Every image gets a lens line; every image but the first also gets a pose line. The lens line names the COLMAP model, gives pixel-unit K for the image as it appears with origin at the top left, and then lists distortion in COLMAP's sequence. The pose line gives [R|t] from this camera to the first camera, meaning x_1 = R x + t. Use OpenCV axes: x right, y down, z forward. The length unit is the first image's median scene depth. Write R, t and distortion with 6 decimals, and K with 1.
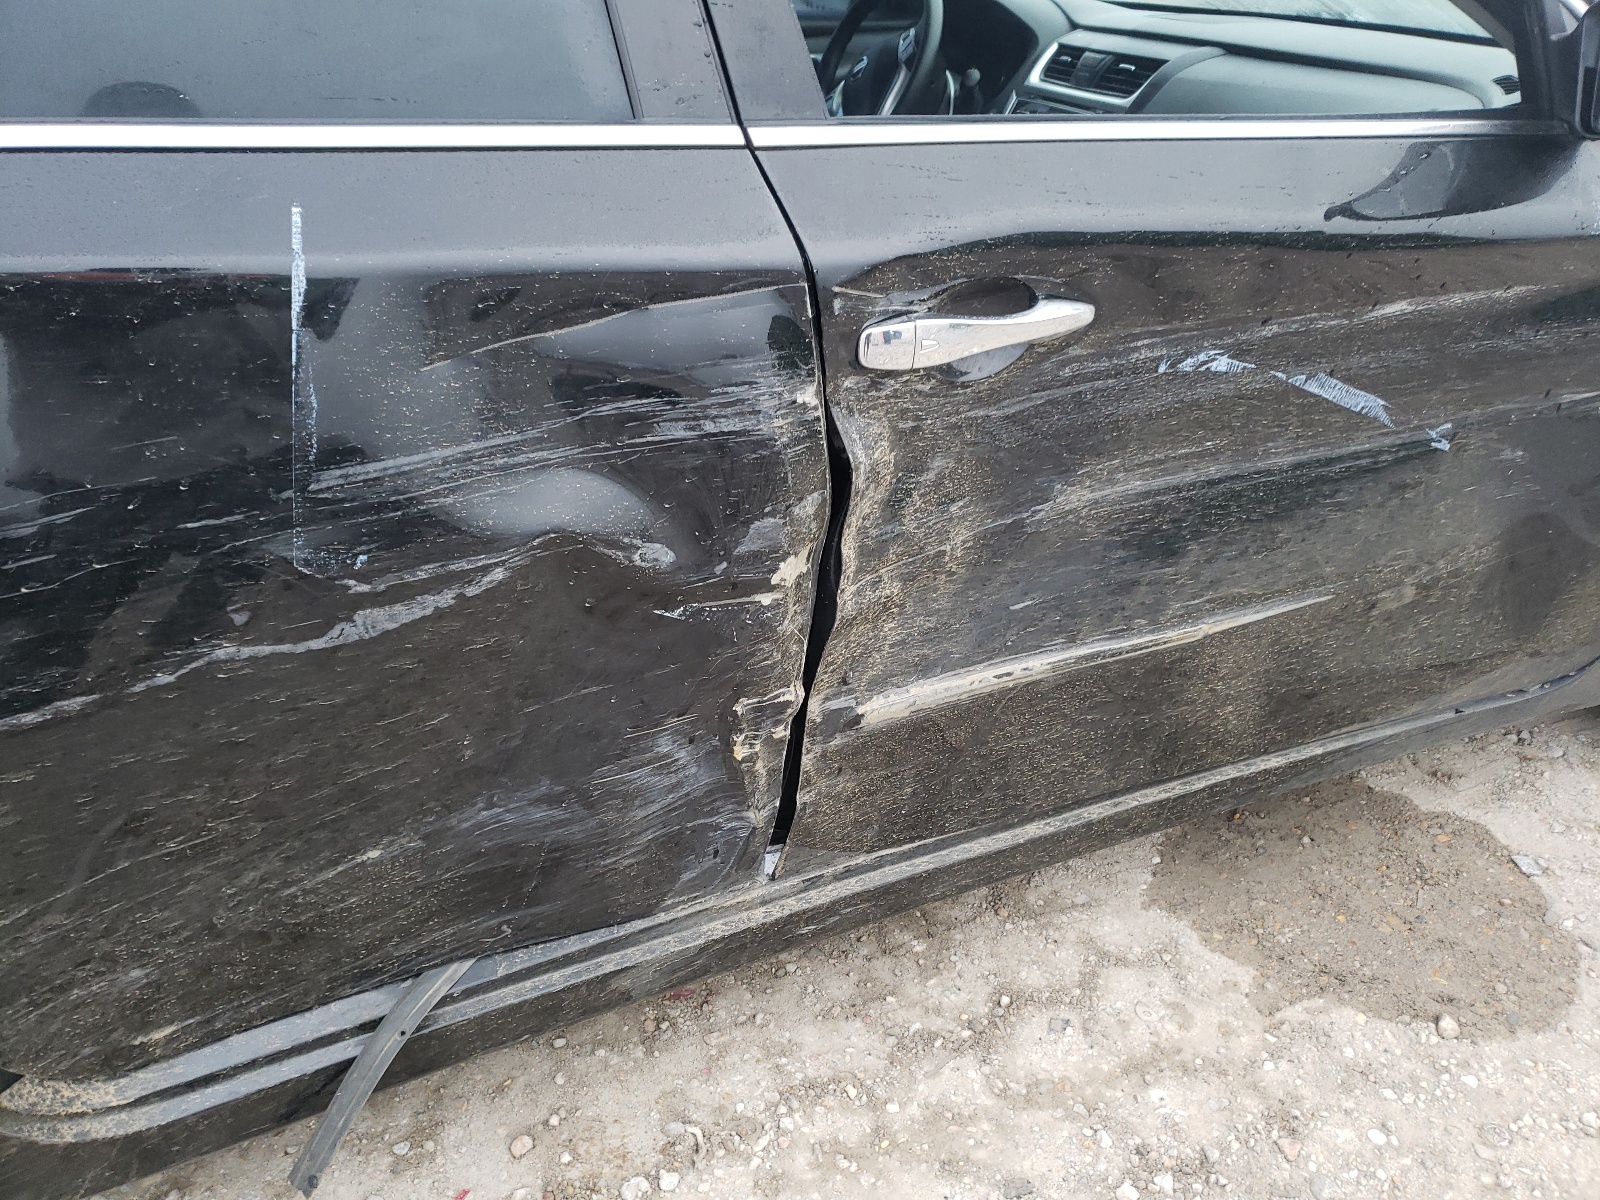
lens RADIAL K [[1369.1, 0, 800.0], [0, 1369.1, 600.0], [0, 0, 1]] dist [0.039193, 0.000647]
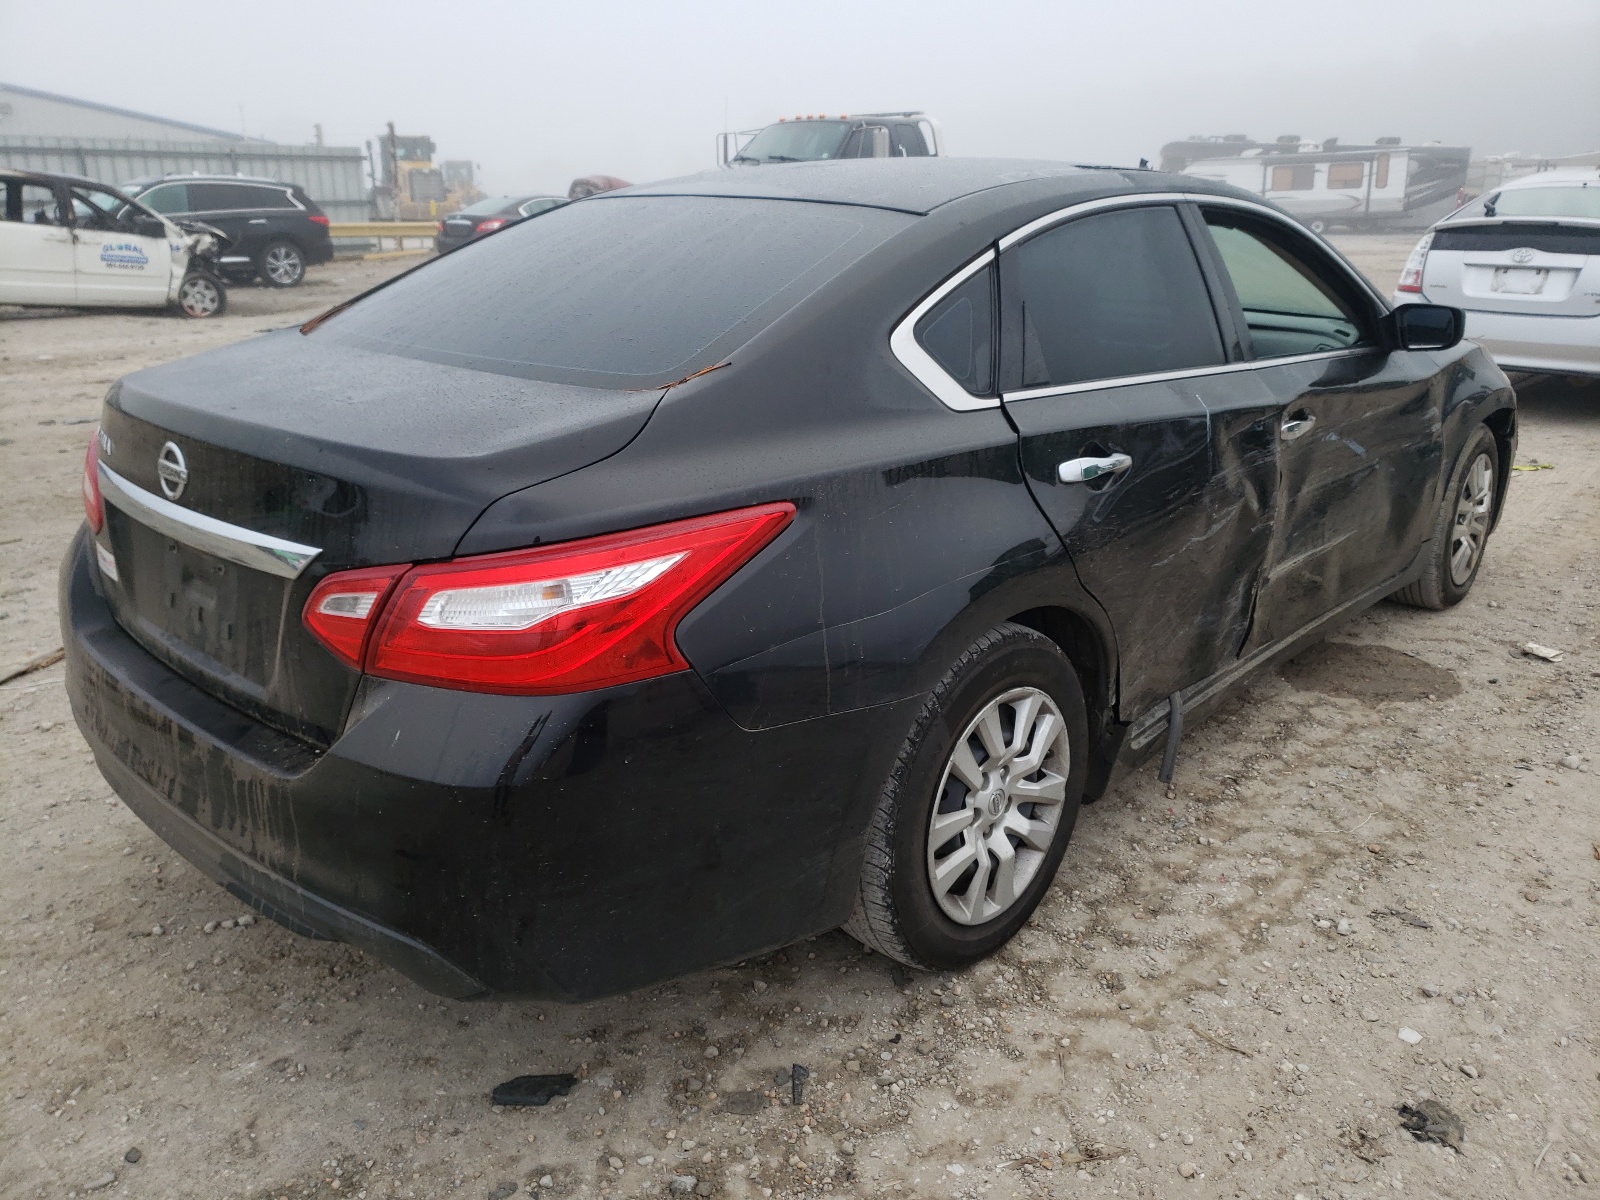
lens RADIAL K [[1369.1, 0, 800.0], [0, 1369.1, 600.0], [0, 0, 1]] dist [0.039193, 0.000647]
pose [[0.910393, -0.143214, 0.388168, -1.465810], [0.215557, 0.964974, -0.149533, 0.264885], [-0.353157, 0.219807, 0.909376, -0.855840]]
